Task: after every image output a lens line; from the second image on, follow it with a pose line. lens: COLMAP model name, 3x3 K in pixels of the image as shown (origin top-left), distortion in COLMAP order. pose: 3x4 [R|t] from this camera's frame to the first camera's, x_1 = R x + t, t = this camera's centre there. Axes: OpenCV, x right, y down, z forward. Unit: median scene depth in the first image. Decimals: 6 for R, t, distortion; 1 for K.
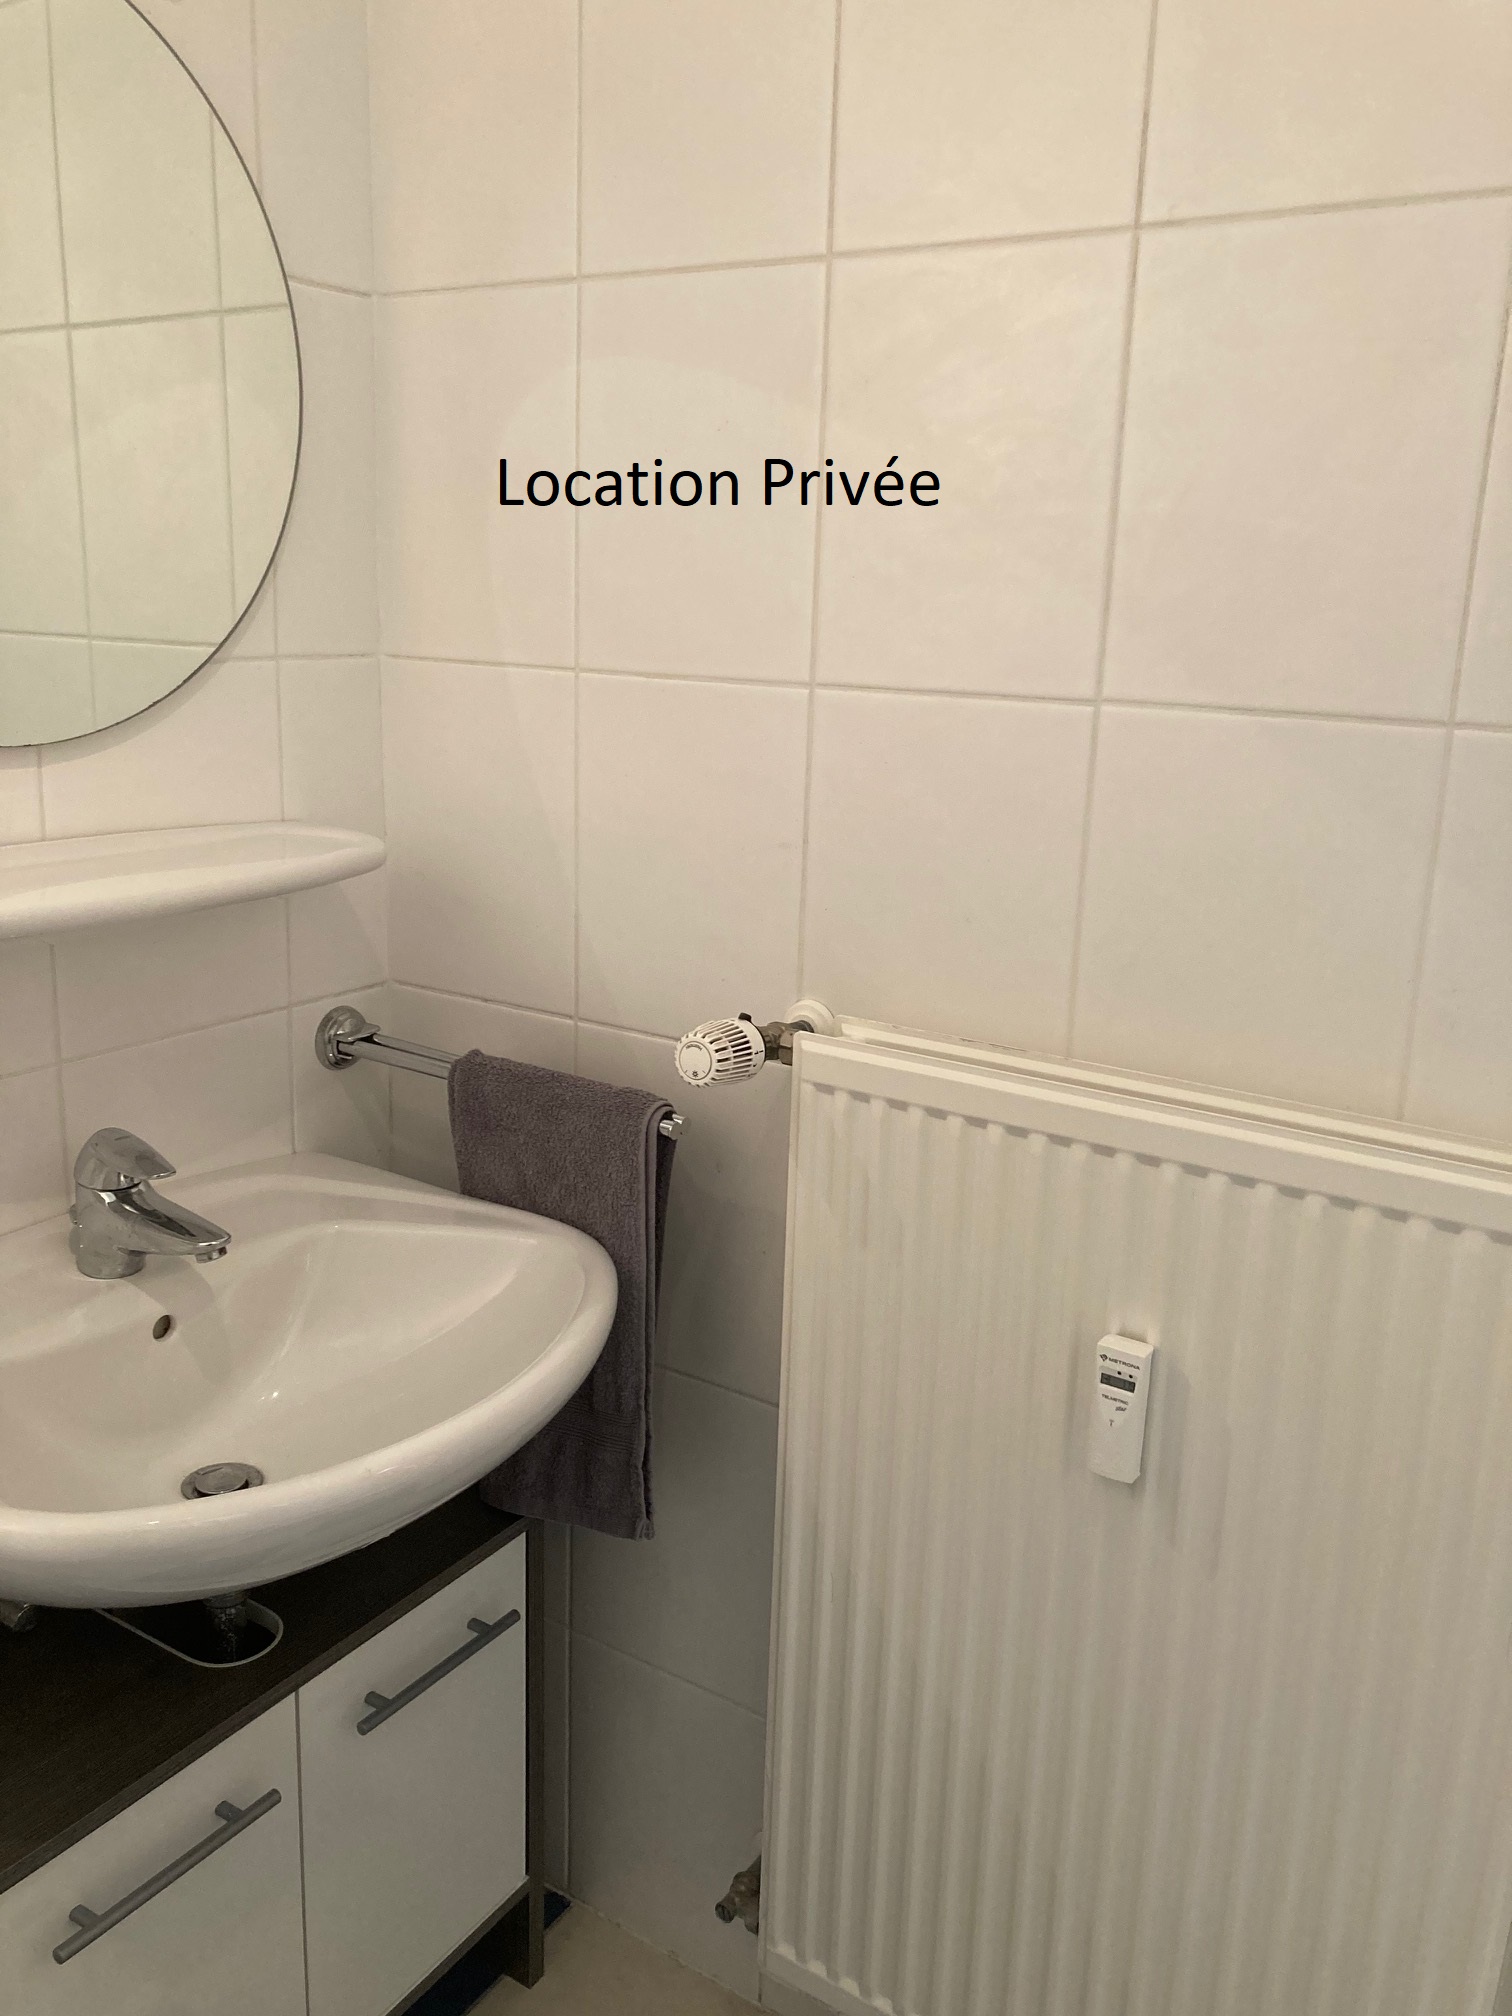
lens RADIAL K [[1663.4, 0, 755.4], [0, 1663.4, 1008.2], [0, 0, 1]] dist [-0.001793, -0.004715]
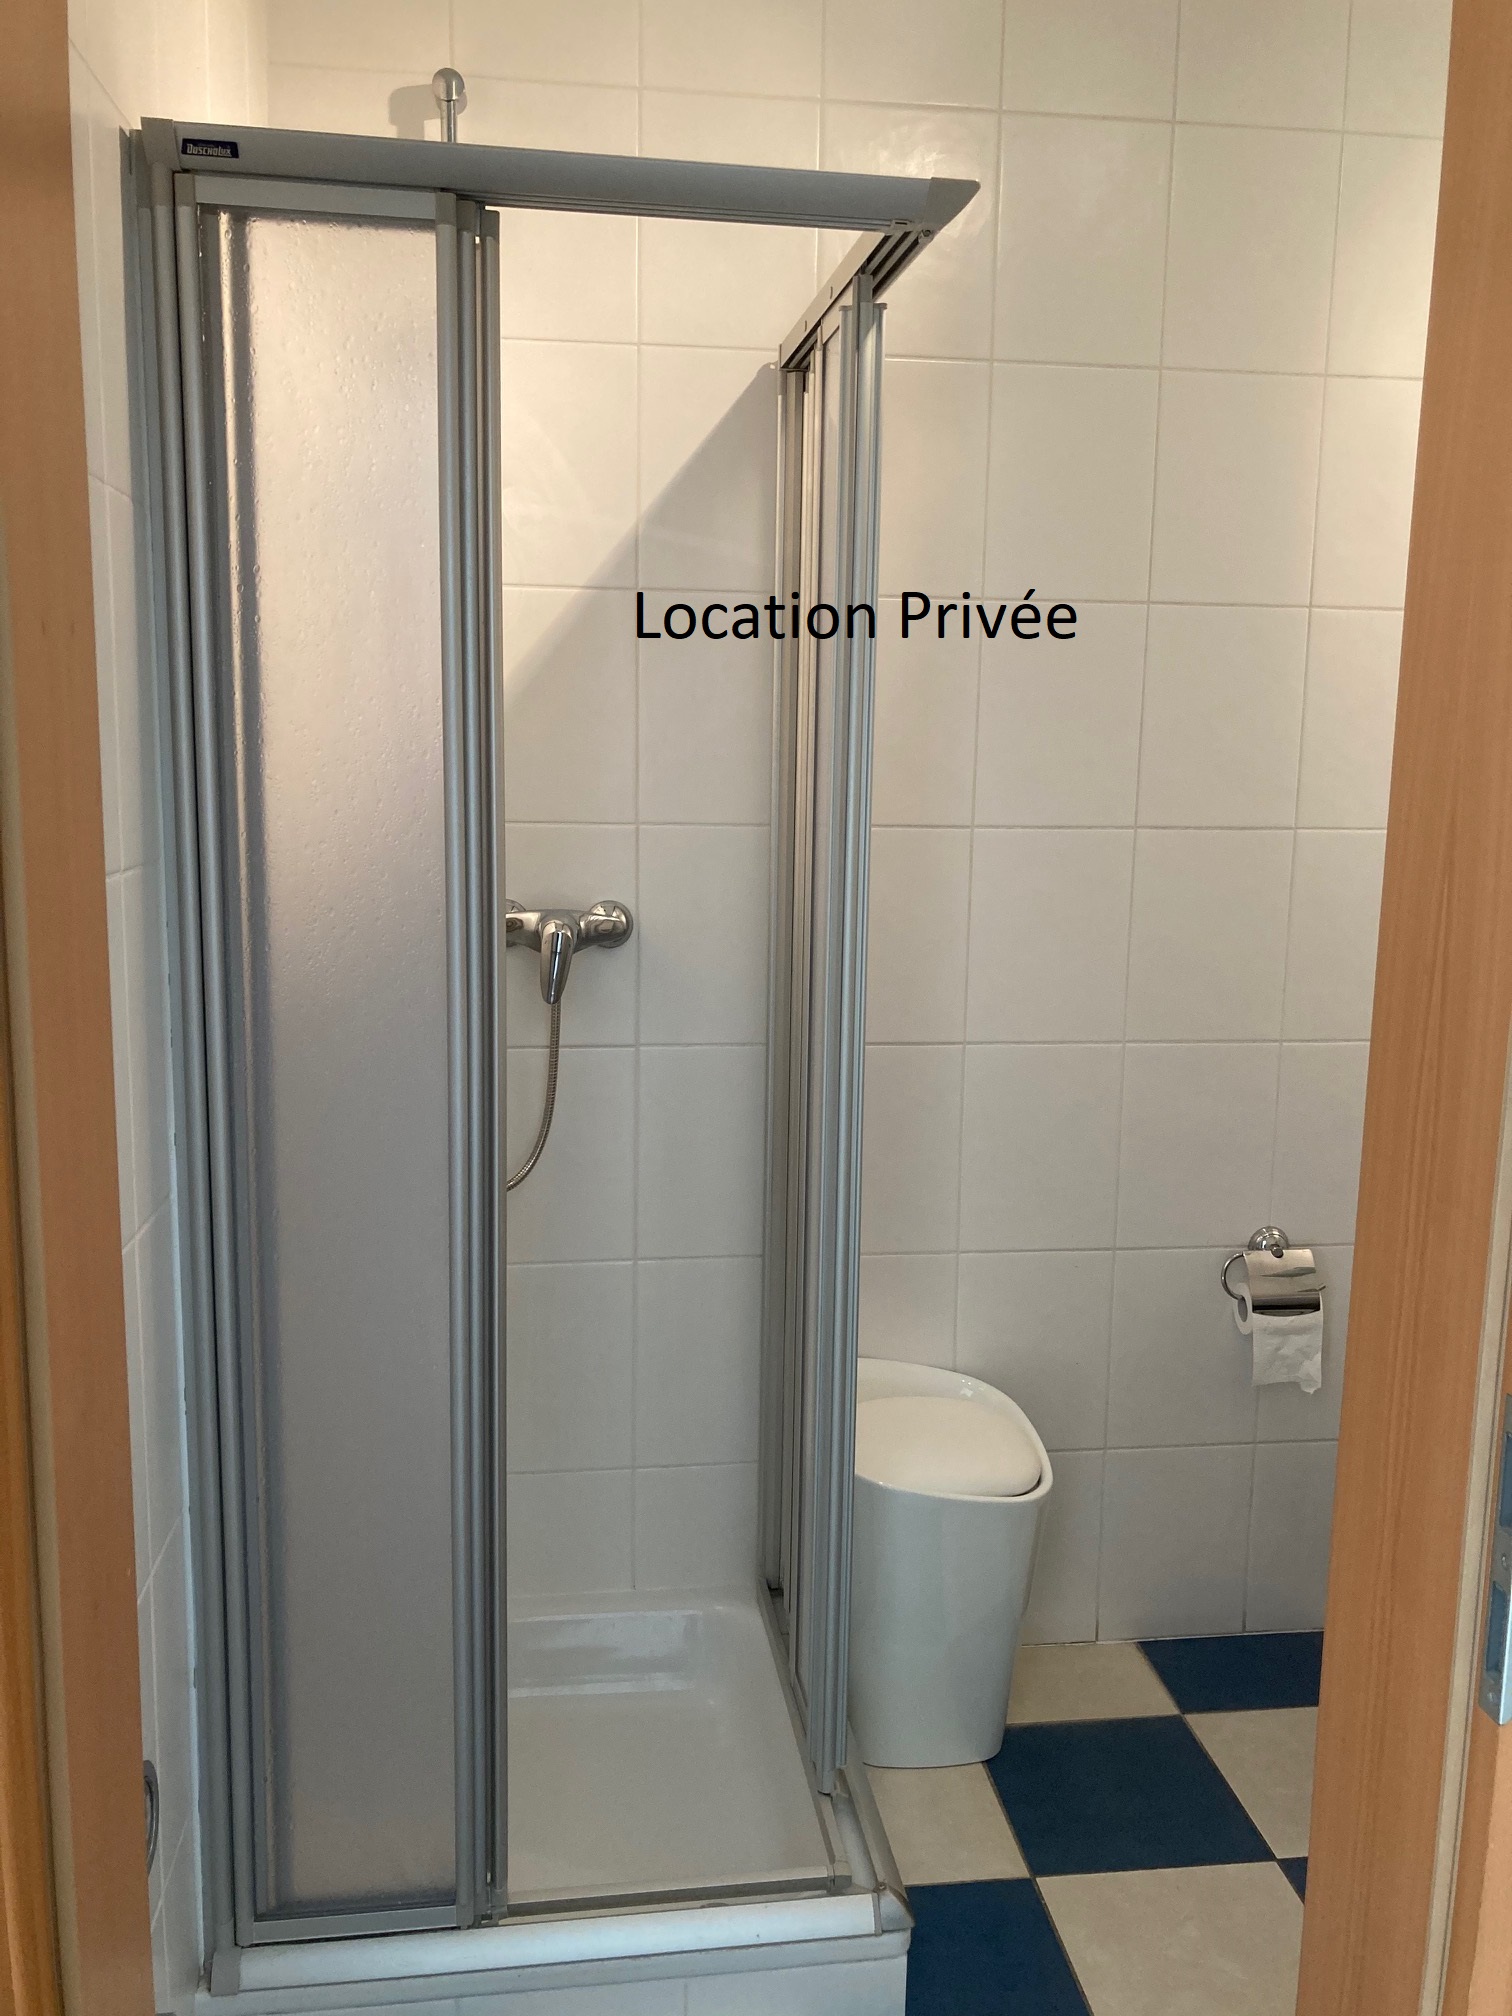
lens RADIAL K [[1663.4, 0, 754.6], [0, 1663.4, 1005.4], [0, 0, 1]] dist [-0.001793, -0.004715]
pose [[0.751583, -0.123478, 0.647979, -1.267291], [0.166638, 0.986003, -0.005389, -0.052904], [-0.638244, 0.112028, 0.761639, -0.077955]]
